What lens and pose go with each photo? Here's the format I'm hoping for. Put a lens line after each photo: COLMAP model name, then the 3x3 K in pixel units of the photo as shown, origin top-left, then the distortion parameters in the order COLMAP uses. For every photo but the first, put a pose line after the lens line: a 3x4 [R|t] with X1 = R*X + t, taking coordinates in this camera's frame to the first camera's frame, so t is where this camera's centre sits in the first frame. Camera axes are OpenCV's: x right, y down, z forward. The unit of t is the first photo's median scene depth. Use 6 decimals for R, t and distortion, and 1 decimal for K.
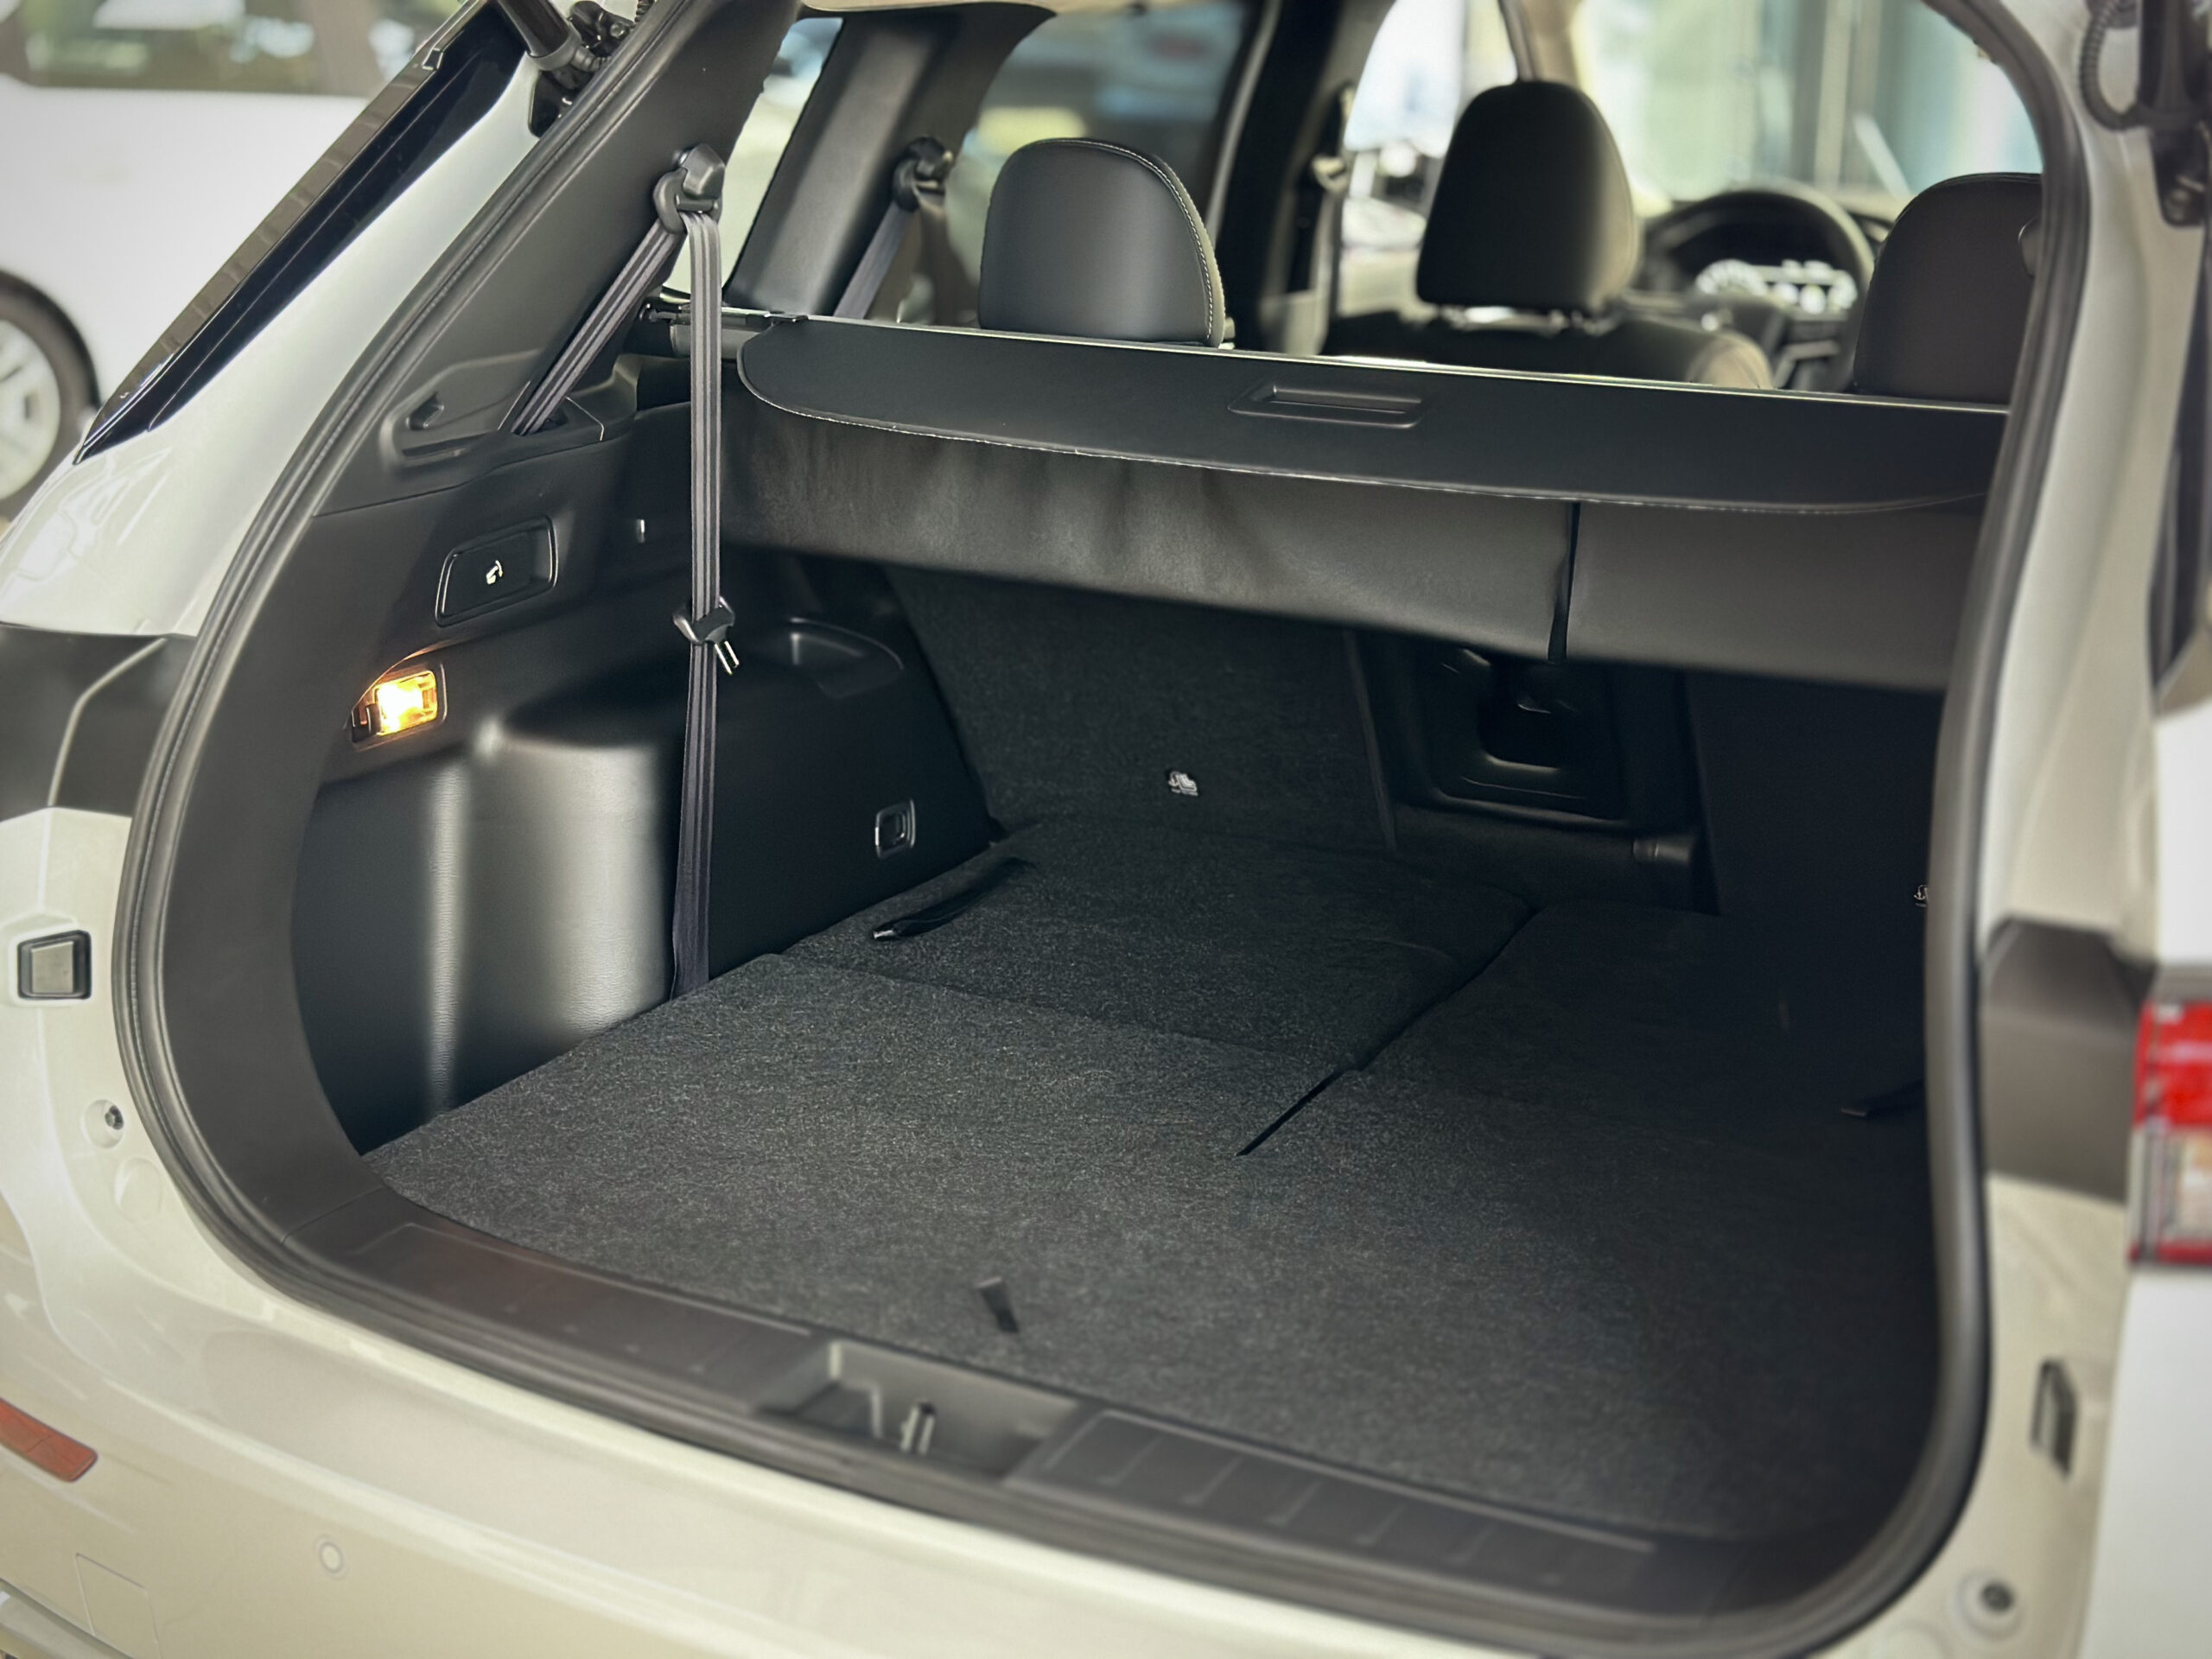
lens RADIAL K [[3188.5, 0, 1106.0], [0, 3188.5, 829.5], [0, 0, 1]] dist [0.180831, -0.078458]
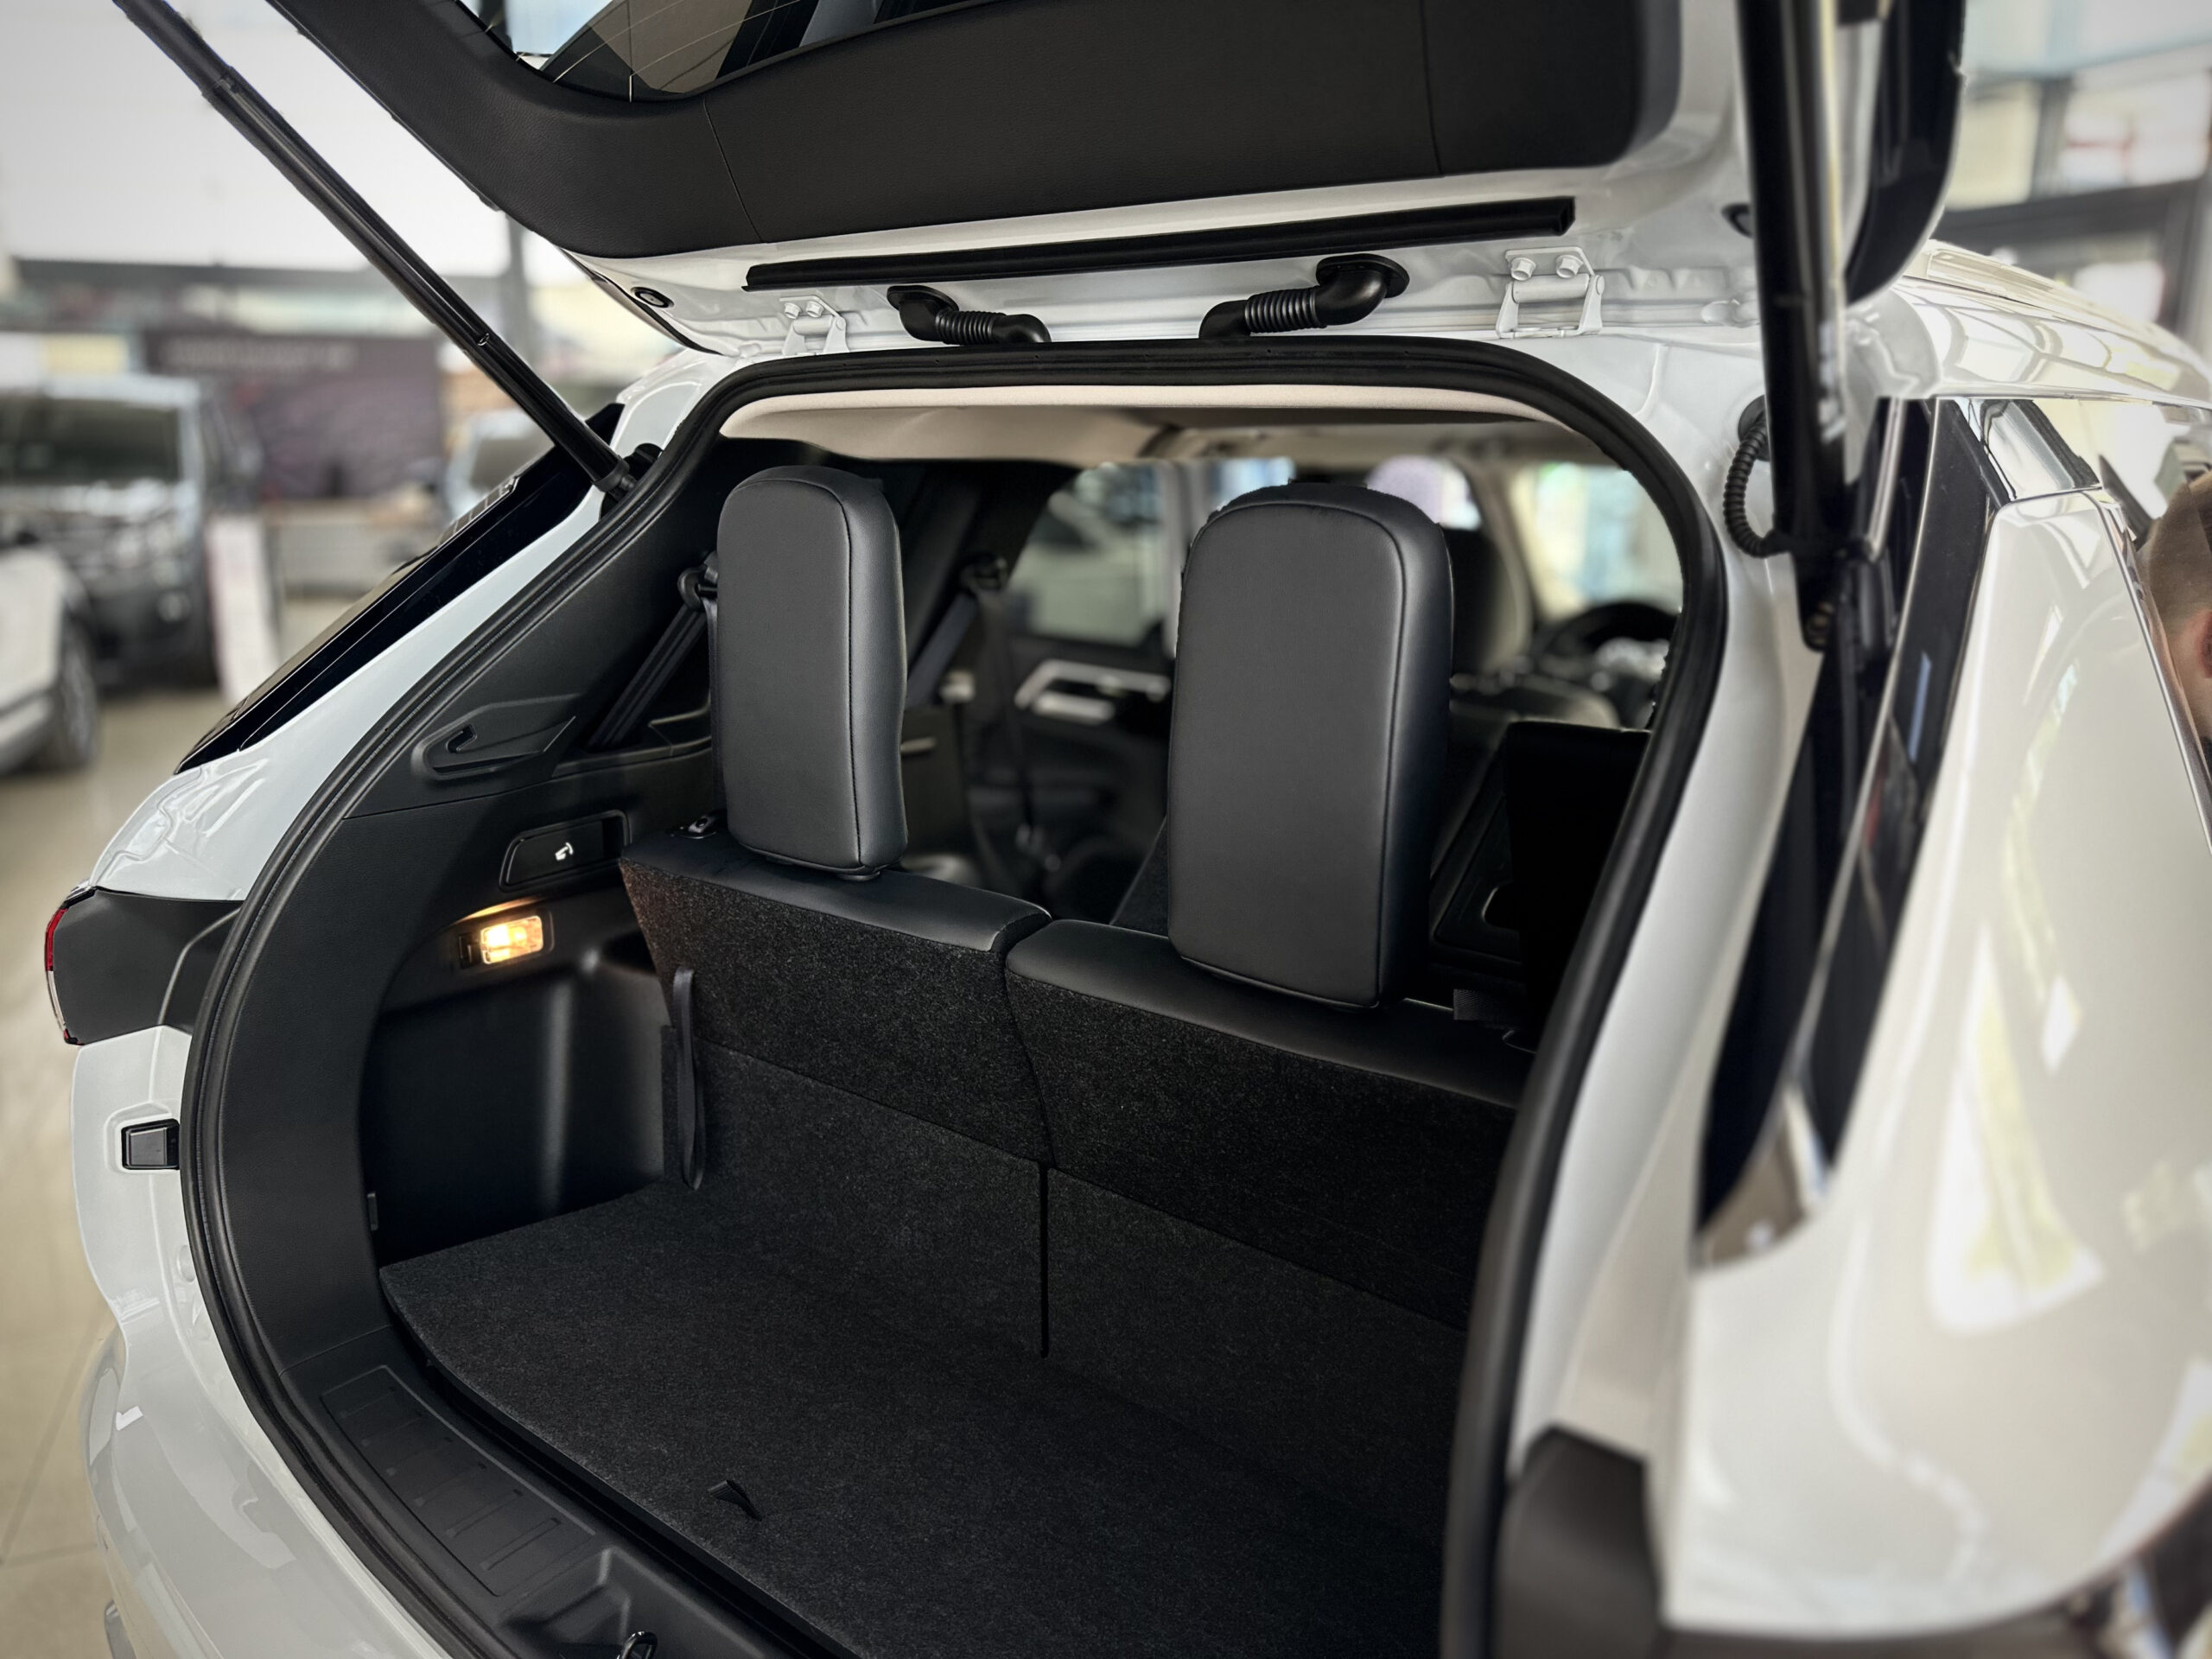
lens RADIAL K [[1562.1, 0, 1110.7], [0, 1562.1, 852.6], [0, 0, 1]] dist [0.183956, -0.372808]
pose [[0.986181, 0.049769, -0.158019, 0.164850], [-0.054583, 0.998164, -0.026273, -0.083024], [0.156421, 0.034535, 0.987087, 0.408458]]
